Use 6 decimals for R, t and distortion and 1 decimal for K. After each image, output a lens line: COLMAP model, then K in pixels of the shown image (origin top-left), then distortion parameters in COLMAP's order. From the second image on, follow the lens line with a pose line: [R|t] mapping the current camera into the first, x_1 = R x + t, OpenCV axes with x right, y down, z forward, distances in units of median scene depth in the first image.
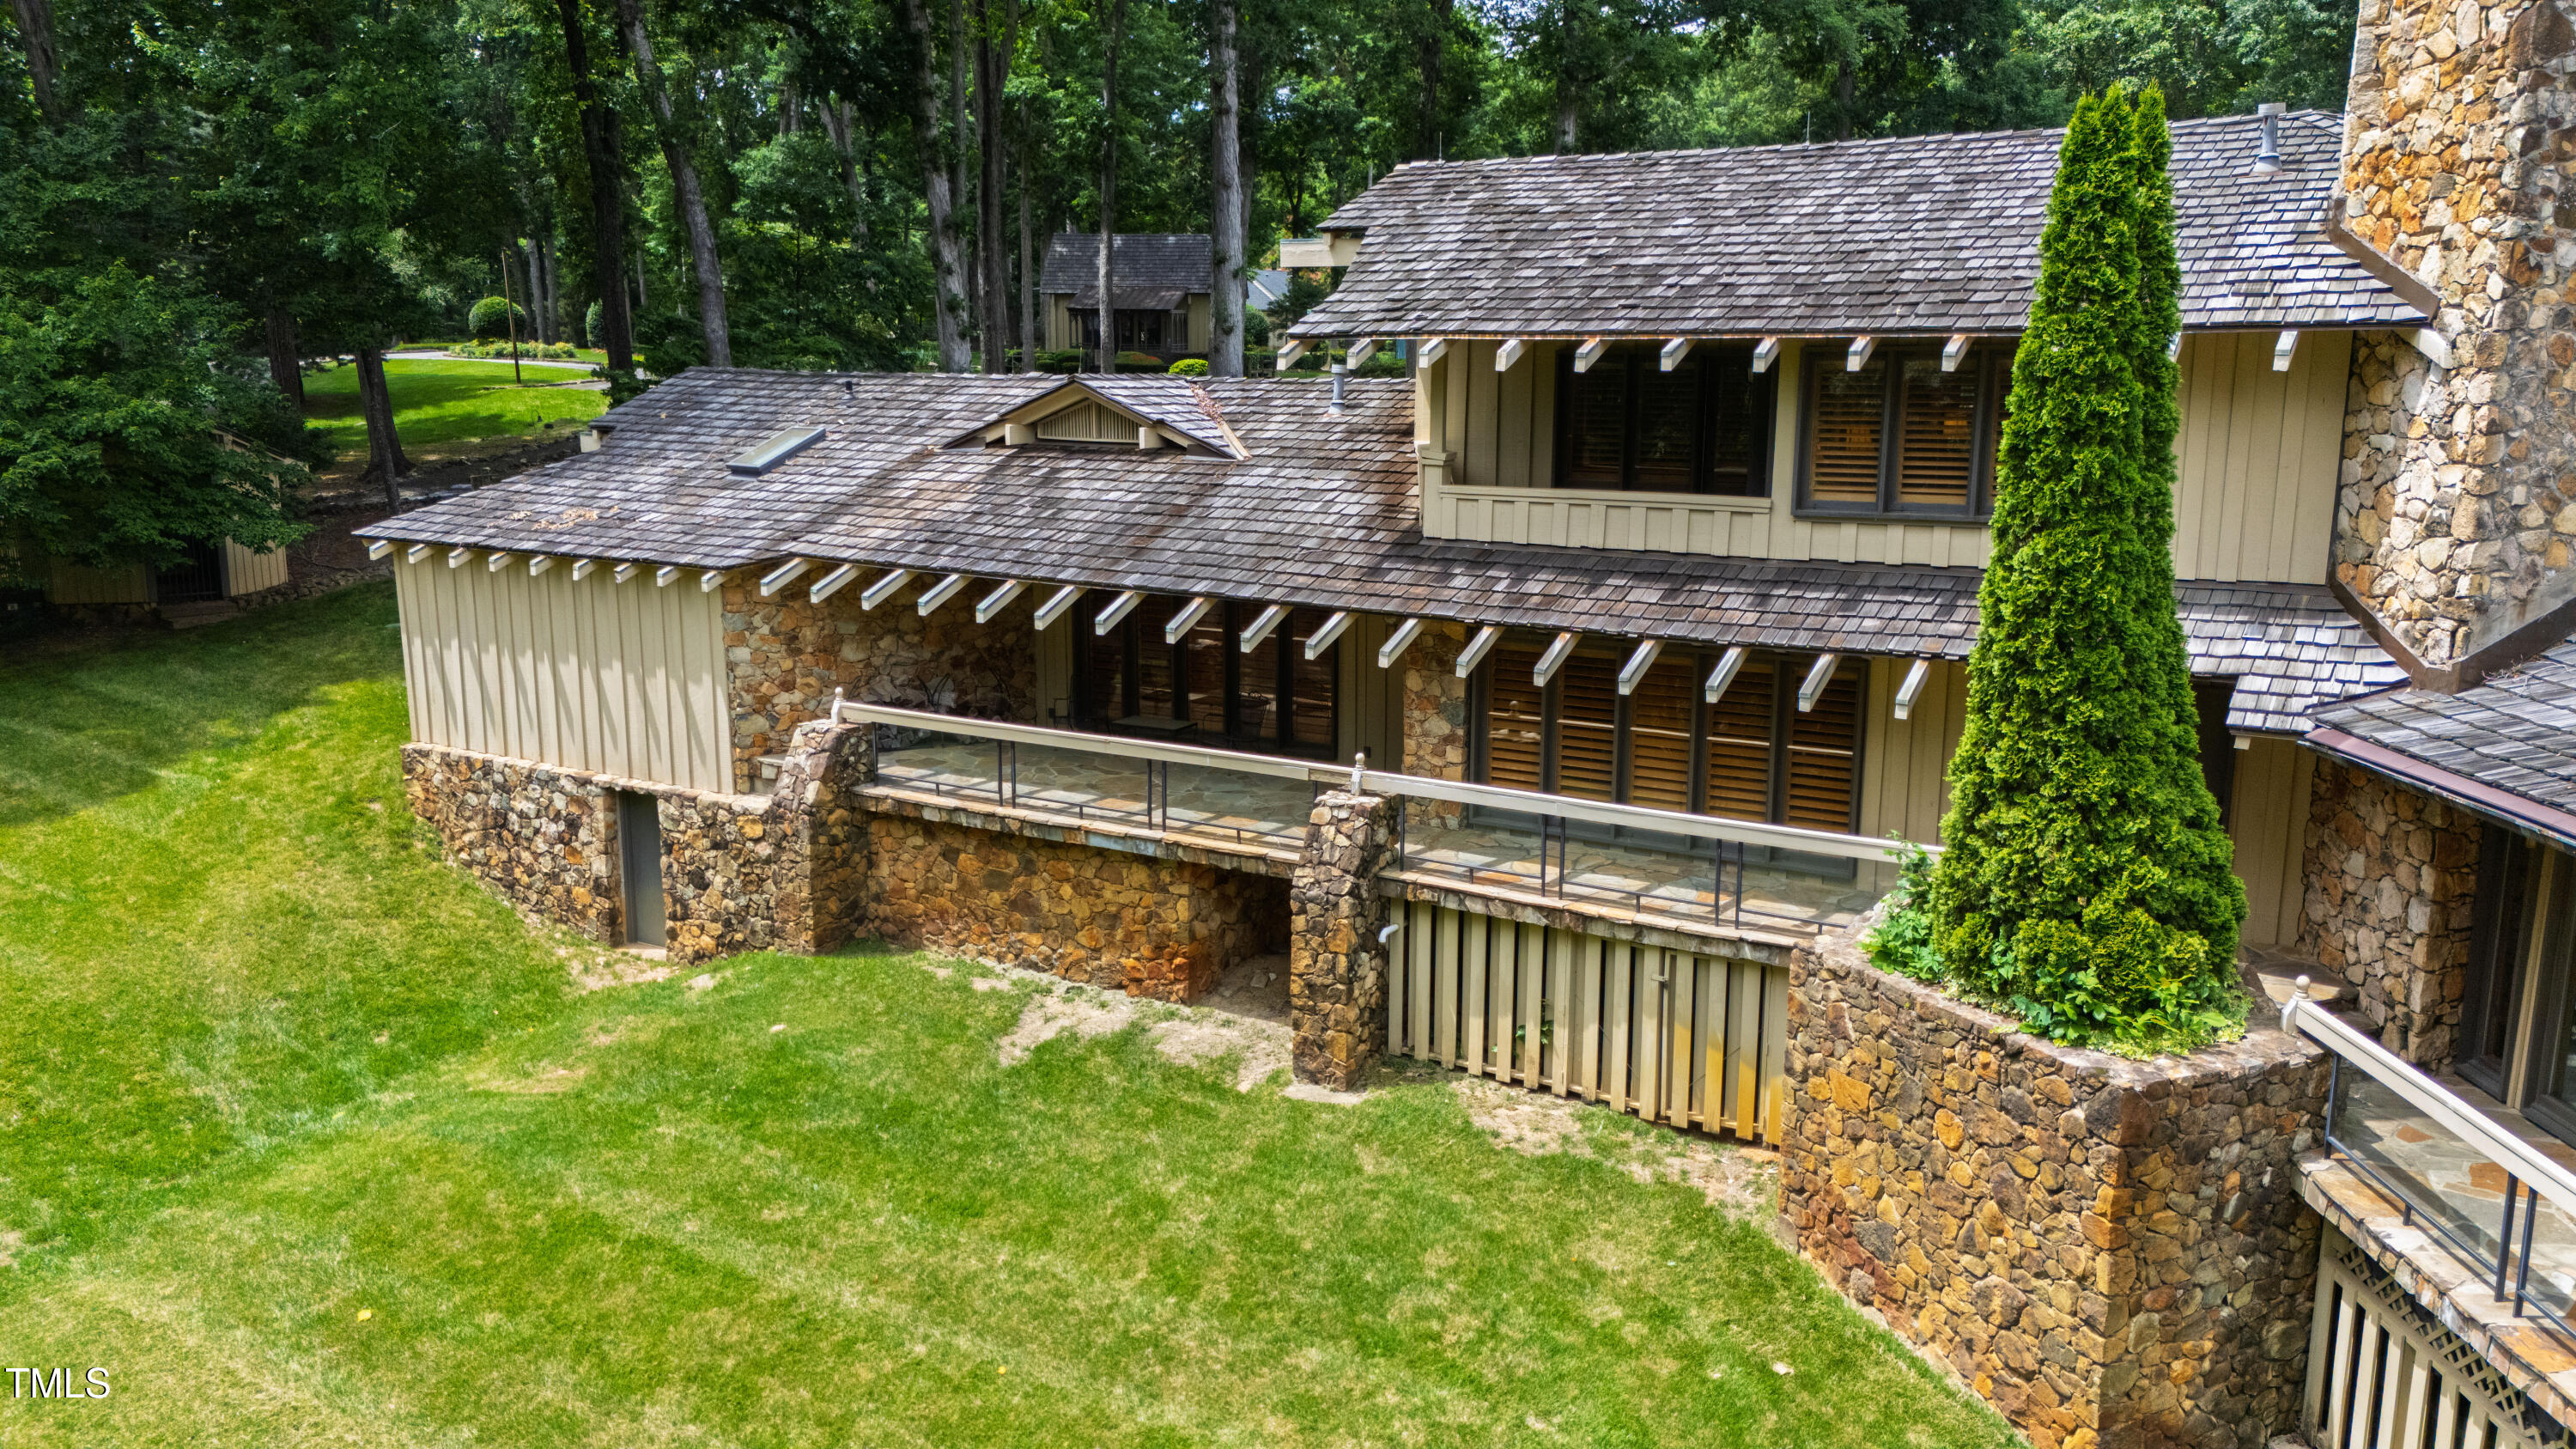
lens RADIAL K [[1904.4, 0, 1298.3], [0, 1904.4, 716.7], [0, 0, 1]] dist [0.061655, -0.004473]
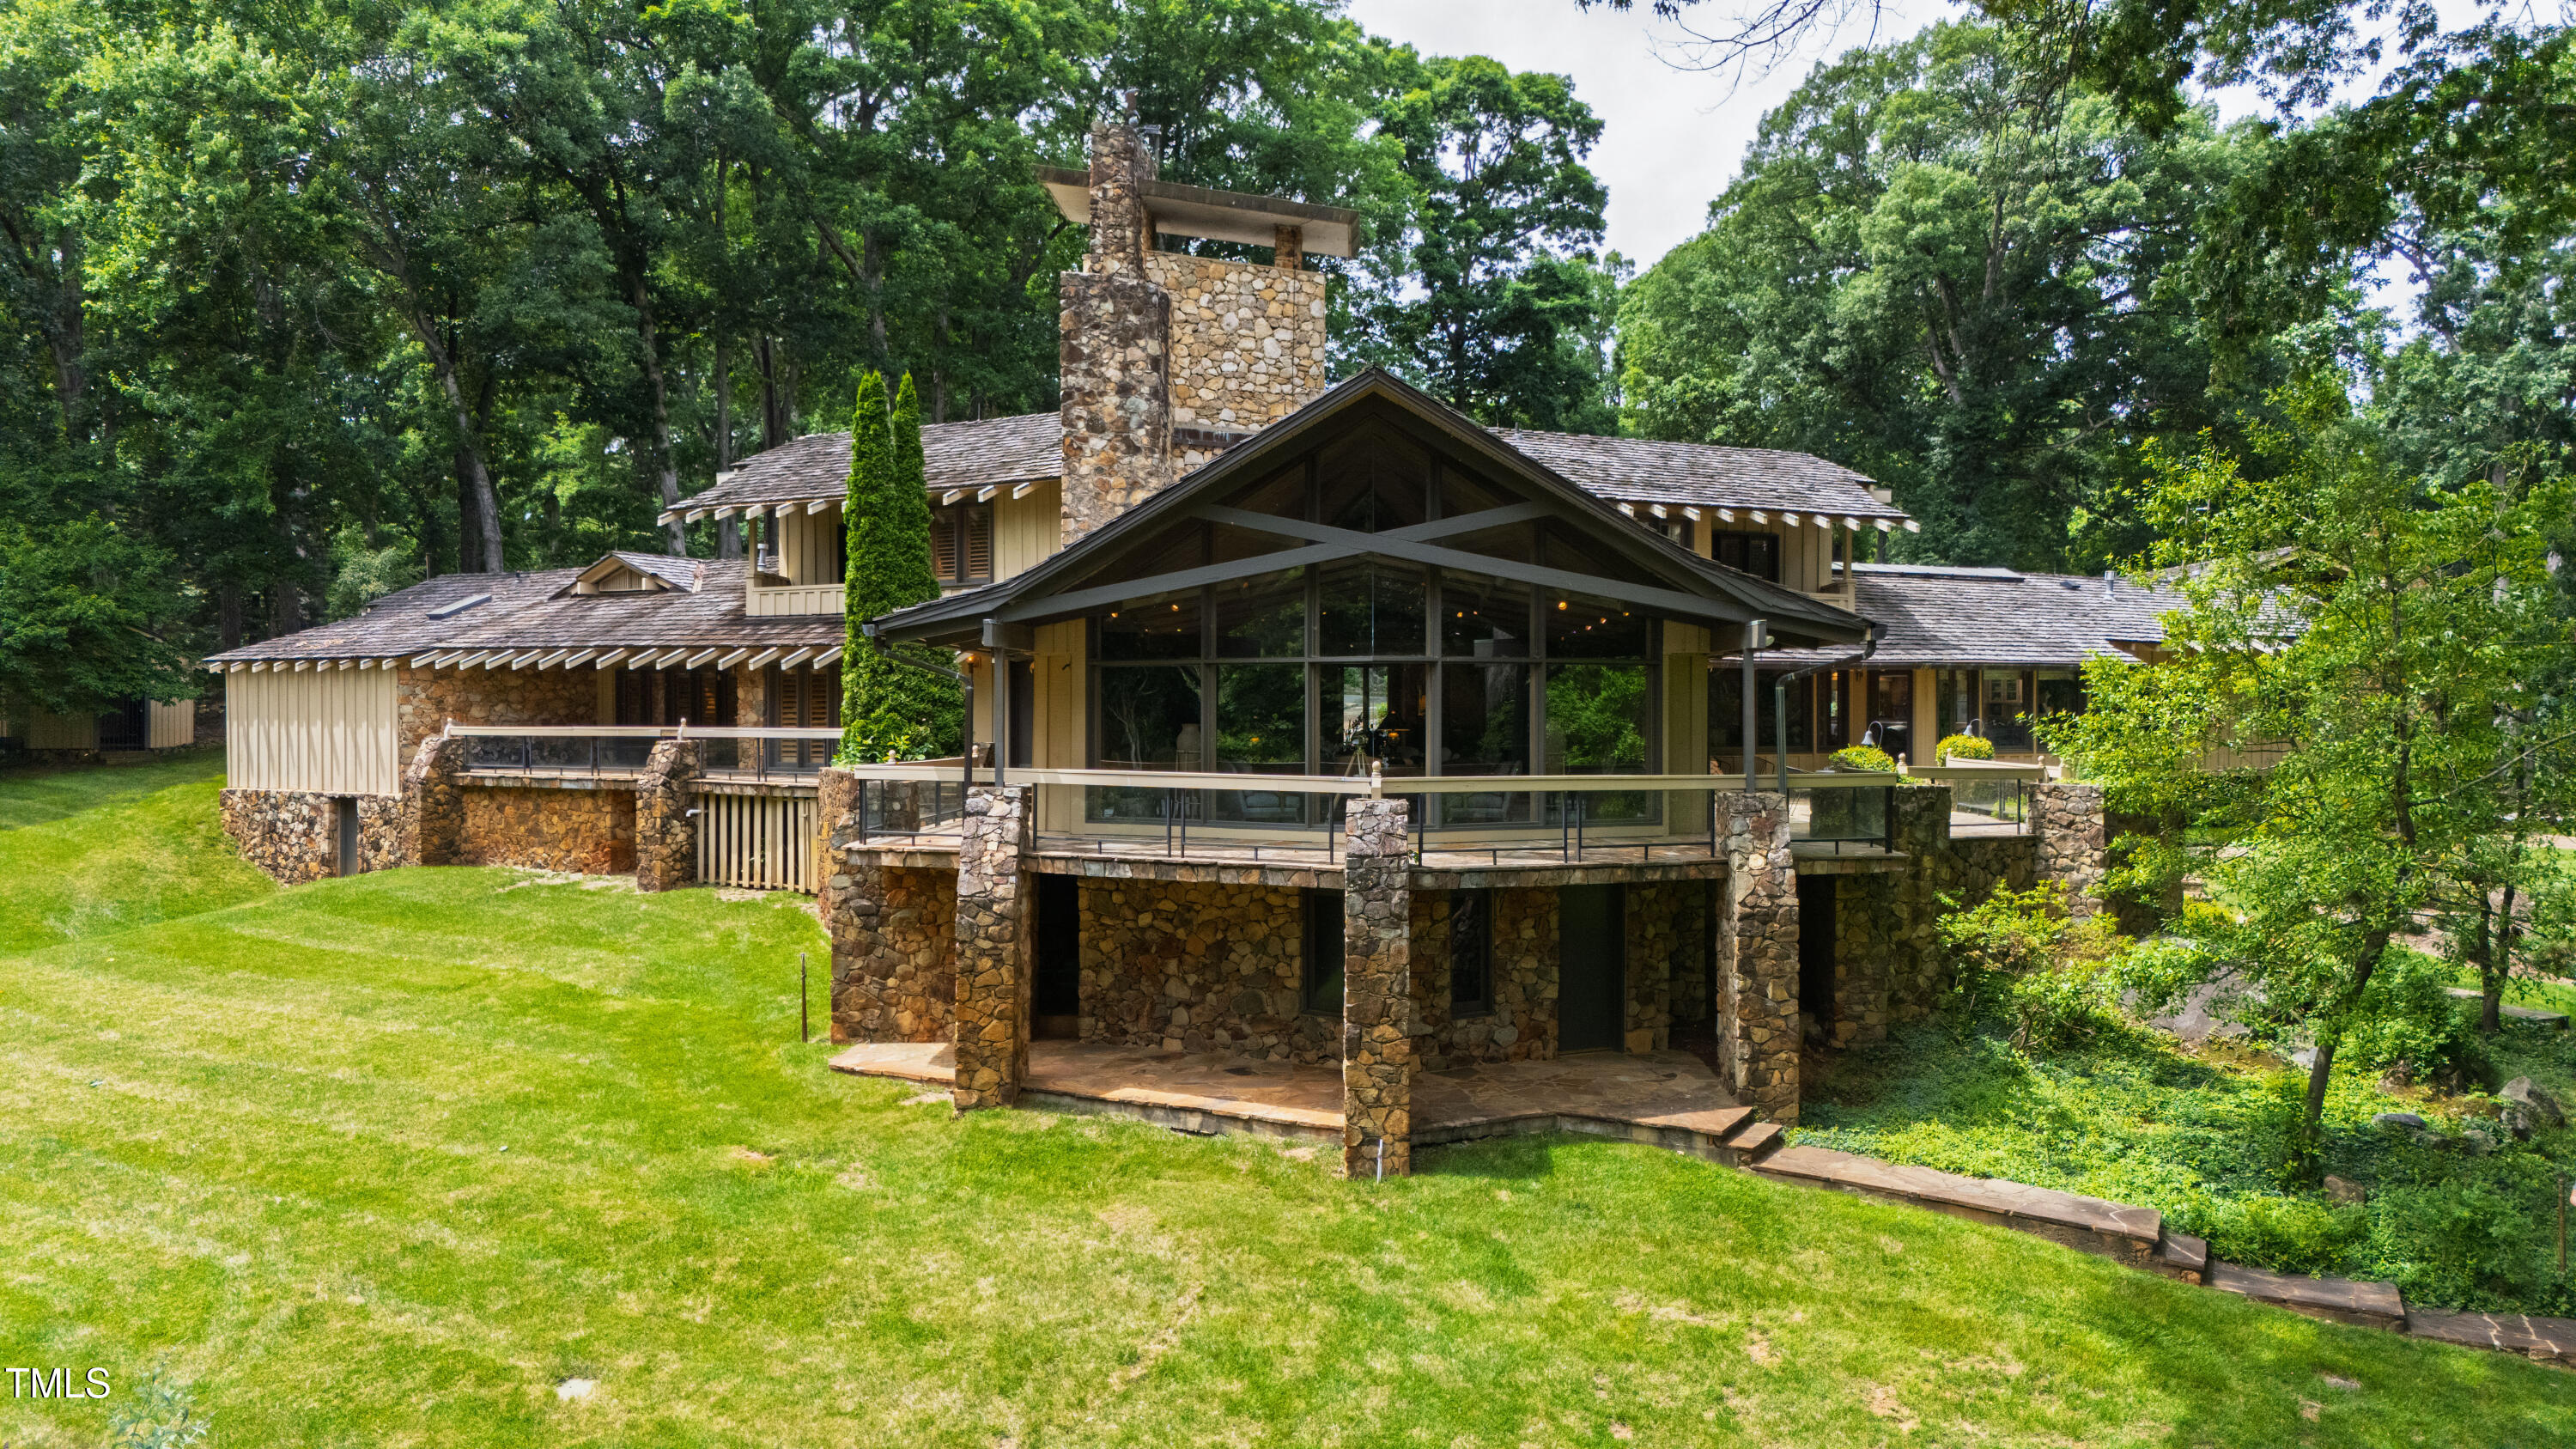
lens RADIAL K [[1904.4, 0, 1276.5], [0, 1904.4, 723.8], [0, 0, 1]] dist [0.061655, -0.004473]
pose [[0.999739, -0.003989, -0.022493, 0.524560], [-0.000139, 0.983560, -0.180583, 0.290343], [0.022844, 0.180539, 0.983303, -0.677948]]
